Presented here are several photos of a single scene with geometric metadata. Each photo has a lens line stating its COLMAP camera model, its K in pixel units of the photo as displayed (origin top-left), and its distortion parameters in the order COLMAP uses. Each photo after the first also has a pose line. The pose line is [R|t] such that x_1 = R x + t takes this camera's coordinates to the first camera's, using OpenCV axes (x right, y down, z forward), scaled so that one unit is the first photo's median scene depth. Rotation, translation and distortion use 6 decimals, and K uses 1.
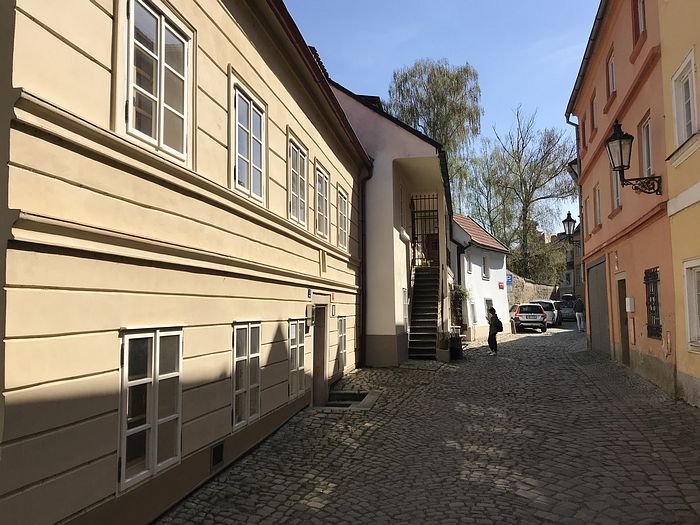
lens RADIAL K [[574.3, 0, 351.4], [0, 574.3, 261.5], [0, 0, 1]] dist [0.023966, -0.010519]
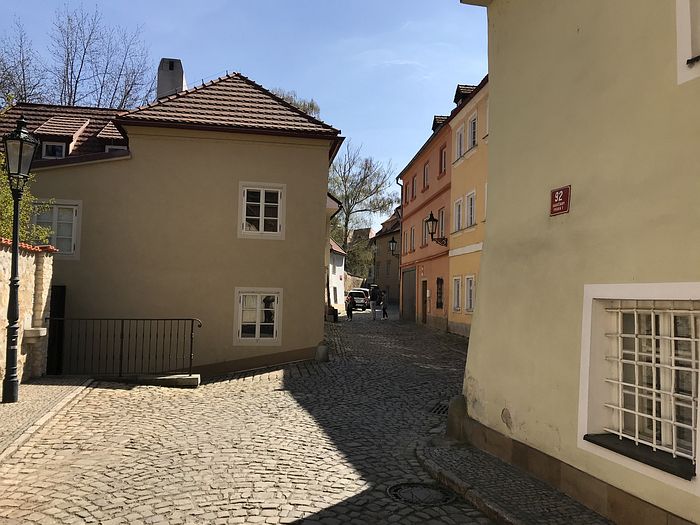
lens RADIAL K [[574.3, 0, 350.8], [0, 574.3, 261.8], [0, 0, 1]] dist [0.023966, -0.010519]
pose [[0.936922, 0.056583, 0.344927, -0.493335], [-0.065989, 0.997699, 0.015579, -0.051121], [-0.343252, -0.037357, 0.938500, -0.827275]]
